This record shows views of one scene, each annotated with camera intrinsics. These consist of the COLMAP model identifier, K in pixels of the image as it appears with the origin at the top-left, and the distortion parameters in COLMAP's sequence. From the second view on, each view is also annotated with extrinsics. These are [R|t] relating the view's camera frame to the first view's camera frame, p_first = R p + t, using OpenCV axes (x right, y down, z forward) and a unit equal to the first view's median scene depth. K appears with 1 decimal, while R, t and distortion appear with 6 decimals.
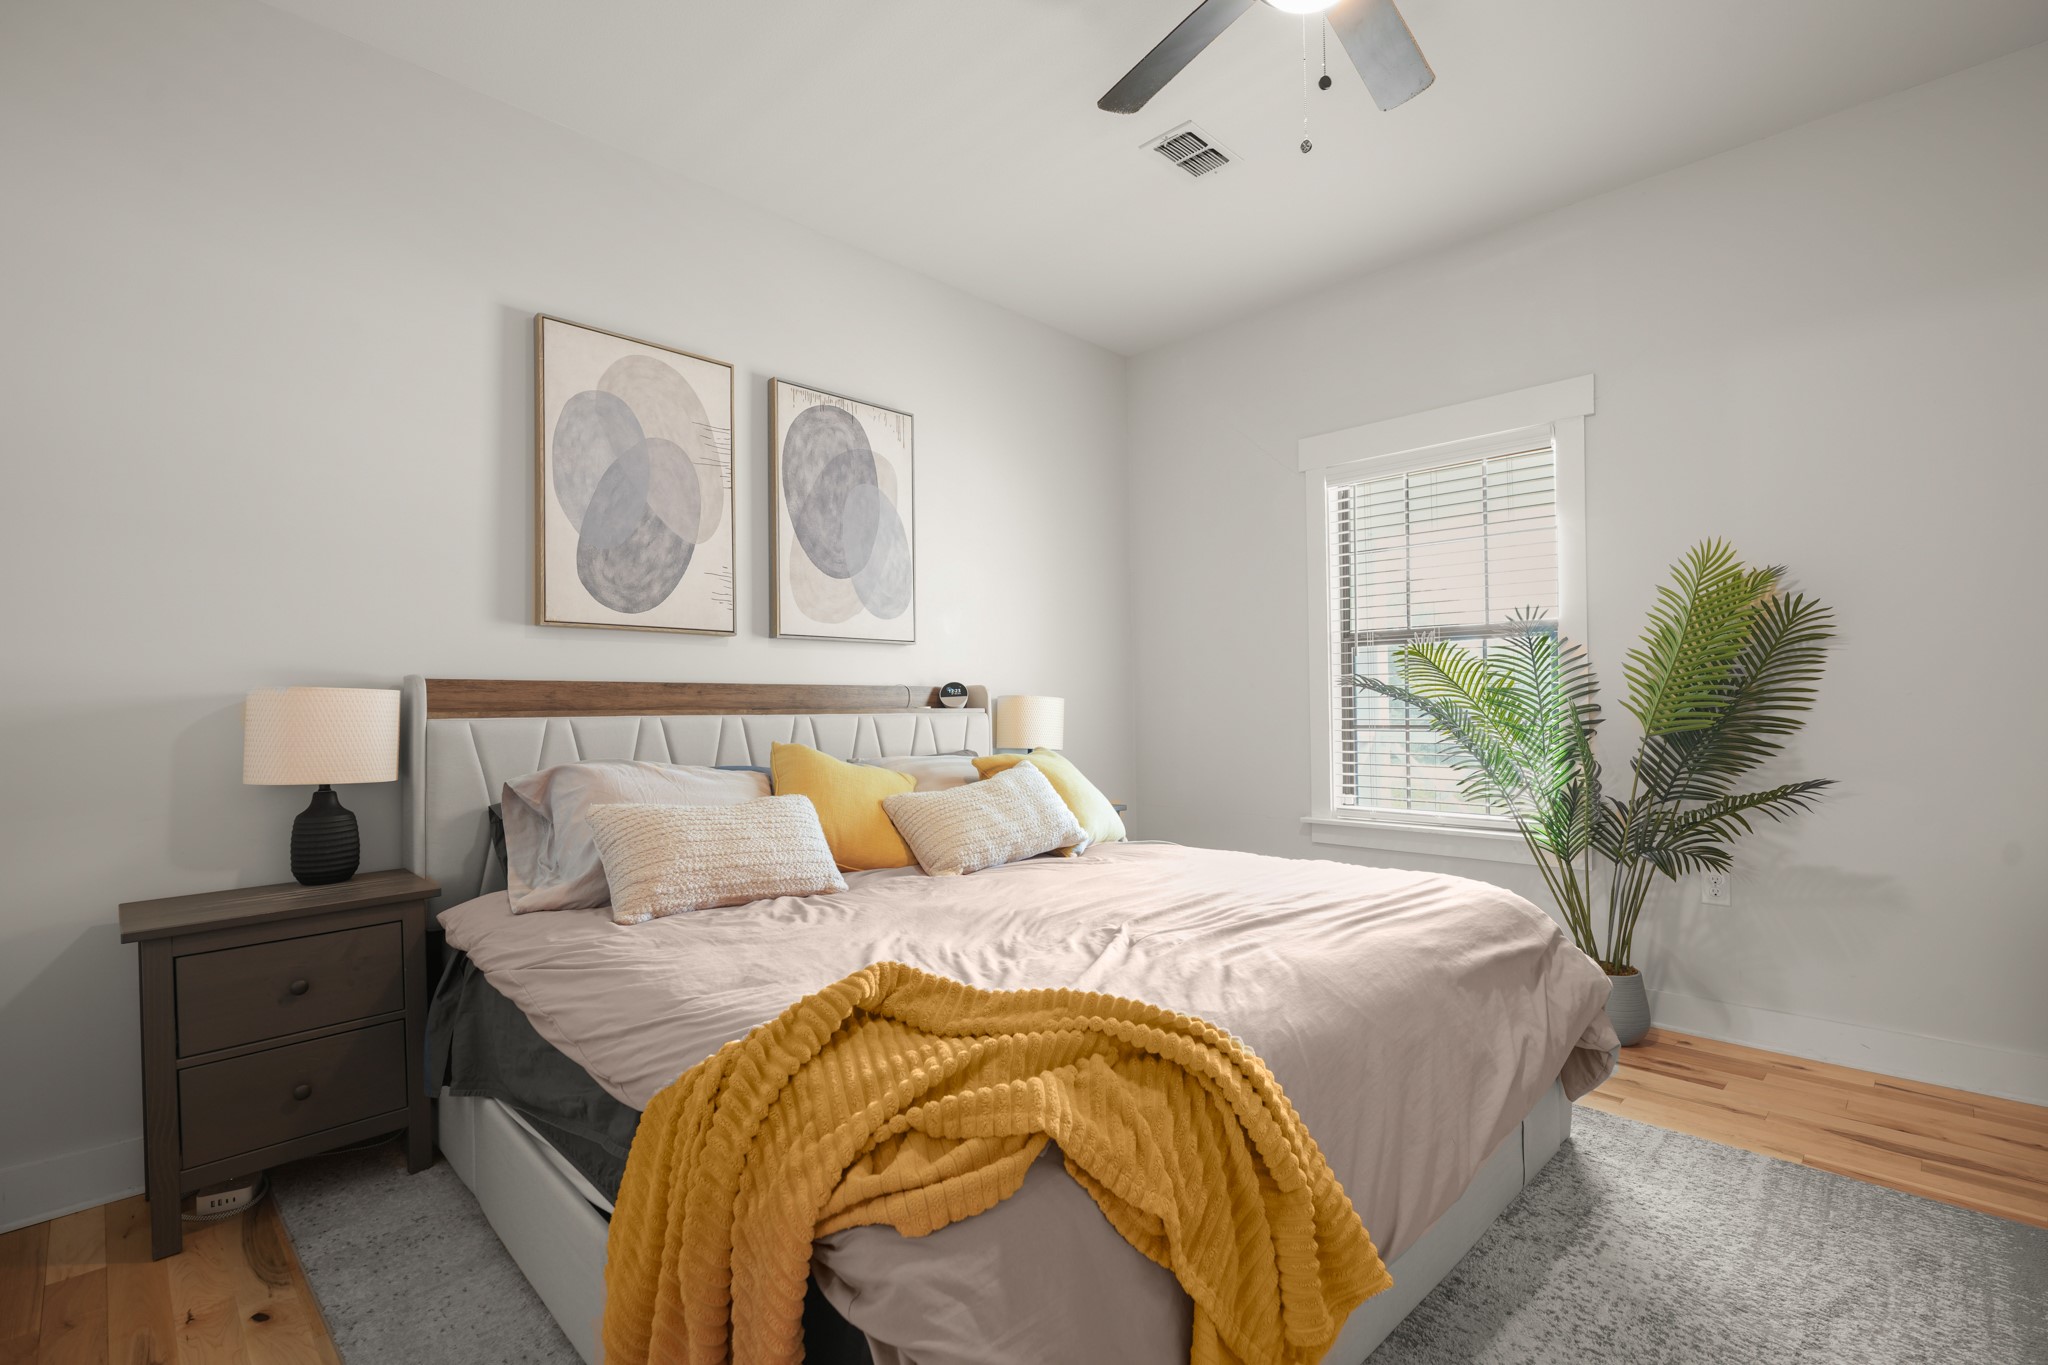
lens RADIAL K [[943.3, 0, 1024.4], [0, 943.3, 693.7], [0, 0, 1]] dist [-0.012985, 0.000964]
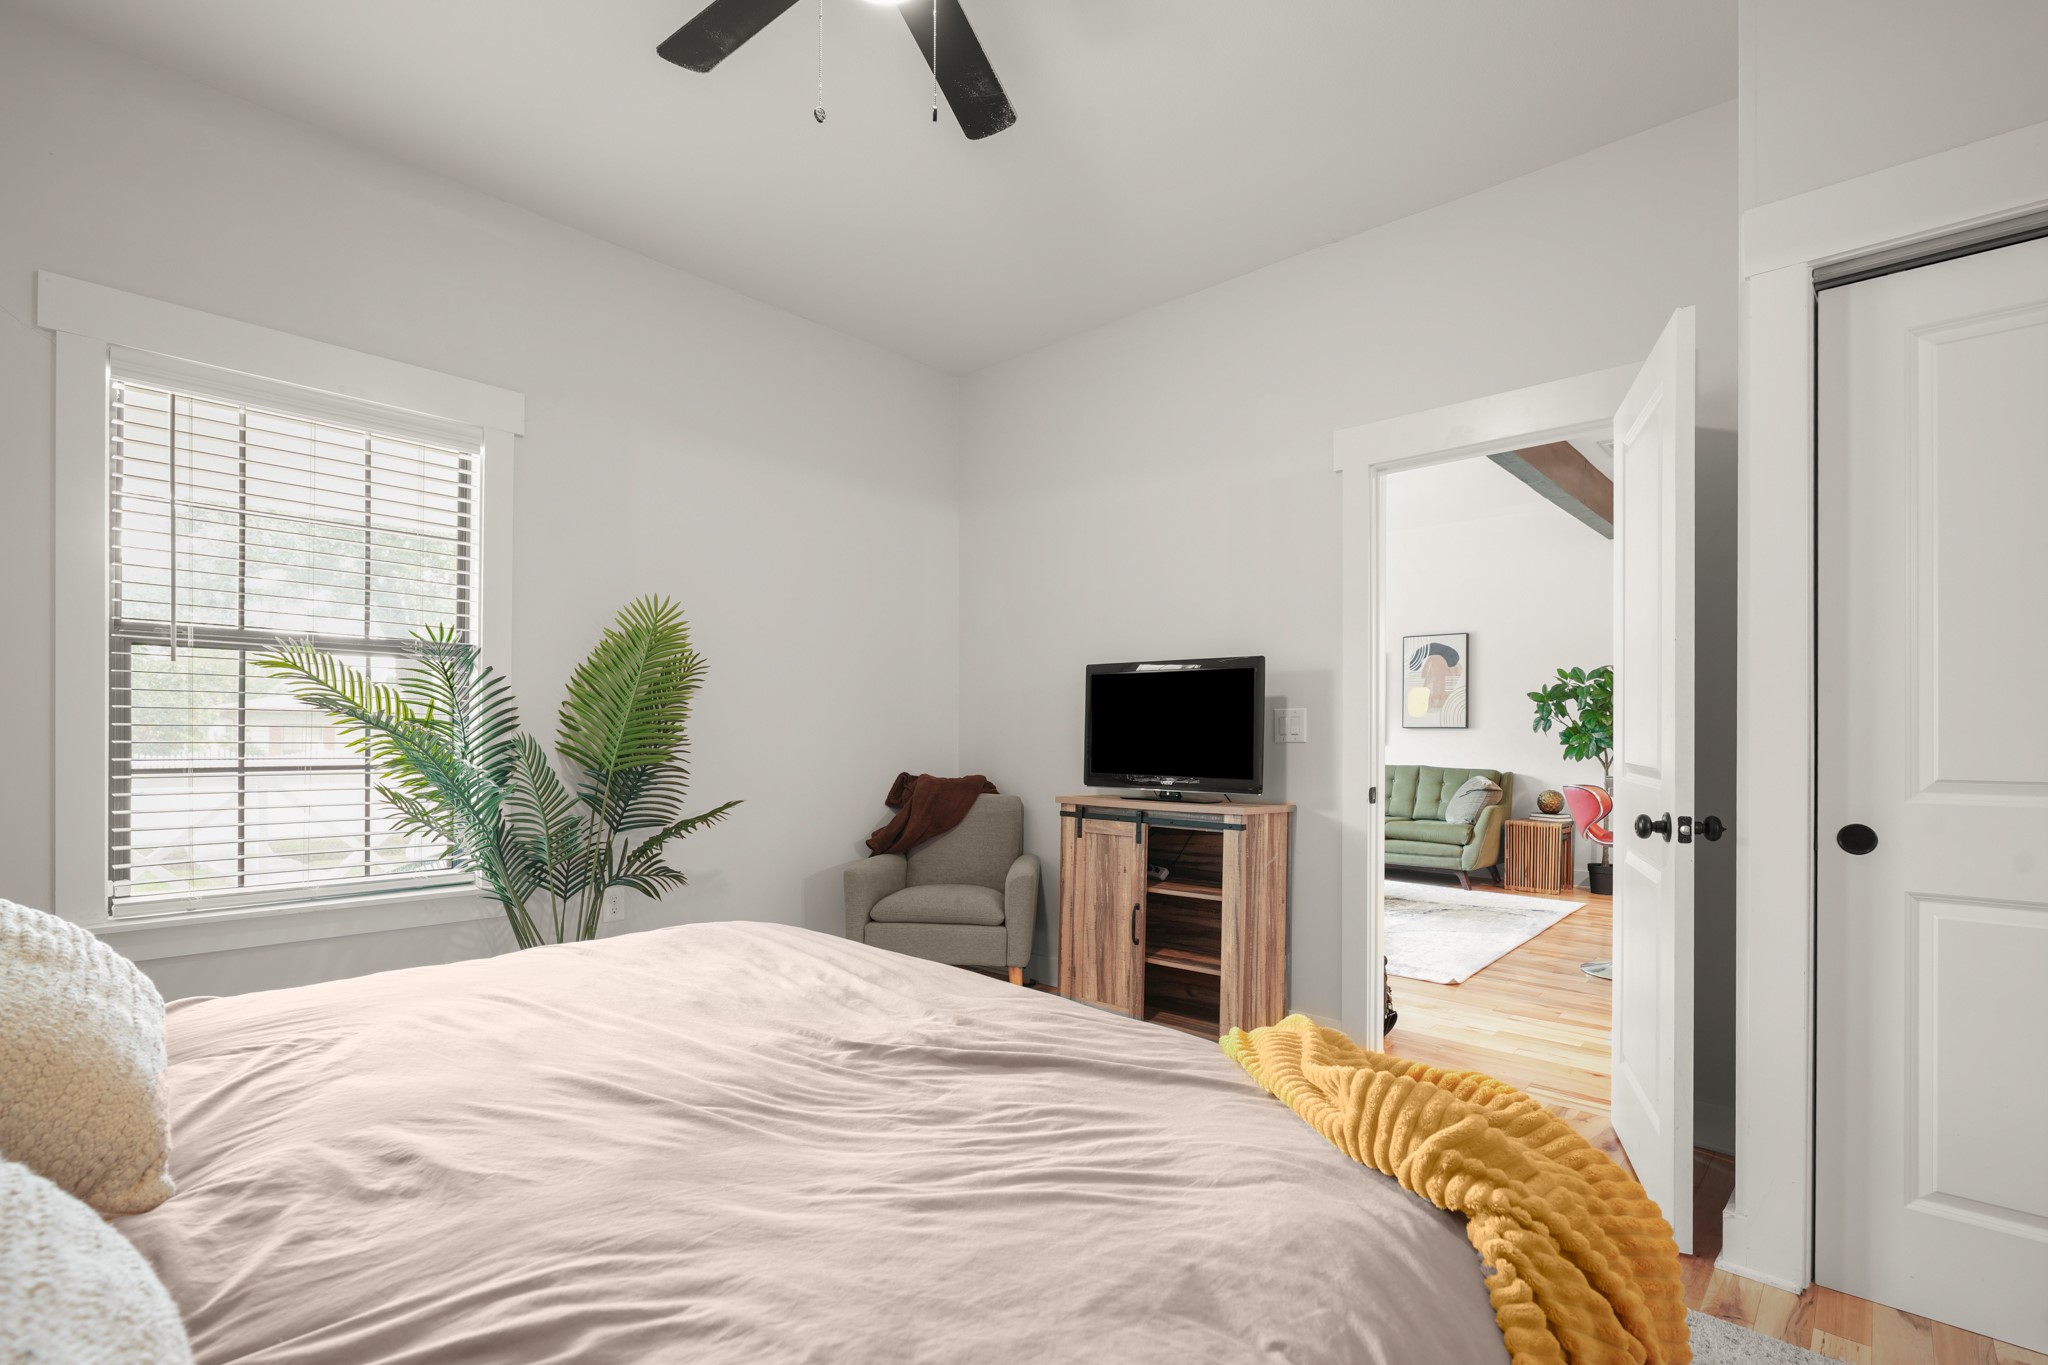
lens RADIAL K [[943.3, 0, 1039.7], [0, 943.3, 744.7], [0, 0, 1]] dist [-0.012985, 0.000964]
pose [[-0.055604, -0.001241, 0.998452, -0.353817], [-0.020885, 0.999782, 0.000080, 0.004951], [-0.998234, -0.020848, -0.055618, 0.501594]]
